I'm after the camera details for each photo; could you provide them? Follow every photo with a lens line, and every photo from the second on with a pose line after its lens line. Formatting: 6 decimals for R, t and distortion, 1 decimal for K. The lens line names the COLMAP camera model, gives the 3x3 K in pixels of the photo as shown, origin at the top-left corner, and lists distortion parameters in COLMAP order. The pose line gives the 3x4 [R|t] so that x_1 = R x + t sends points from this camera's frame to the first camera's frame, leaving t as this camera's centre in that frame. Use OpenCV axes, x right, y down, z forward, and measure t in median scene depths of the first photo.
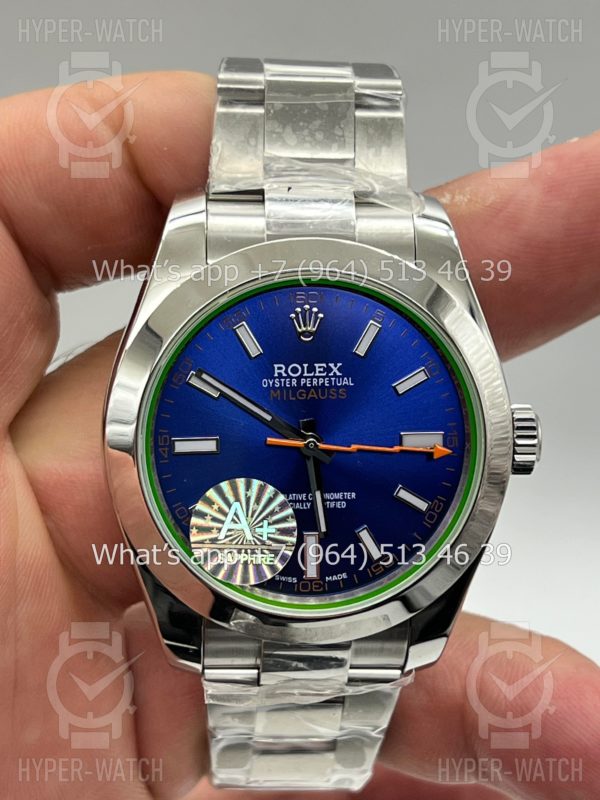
lens RADIAL K [[1807.9, 0, 291.8], [0, 1807.9, 398.8], [0, 0, 1]] dist [0.300546, 0.000000]
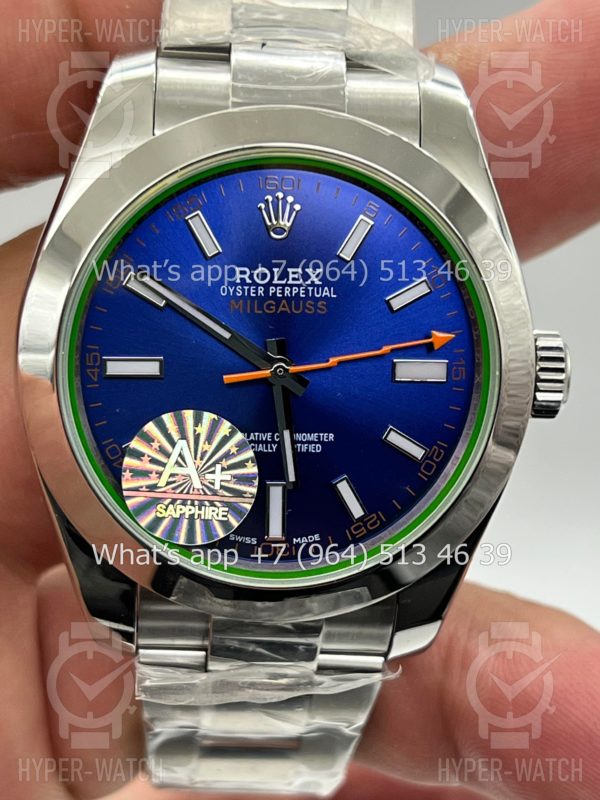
lens RADIAL K [[1807.9, 0, 281.4], [0, 1807.9, 408.3], [0, 0, 1]] dist [0.300546, 0.000000]
pose [[0.999494, 0.031662, 0.002966, 0.009551], [-0.031714, 0.999304, 0.019659, 0.026072], [-0.002341, -0.019743, 0.999802, 0.210611]]
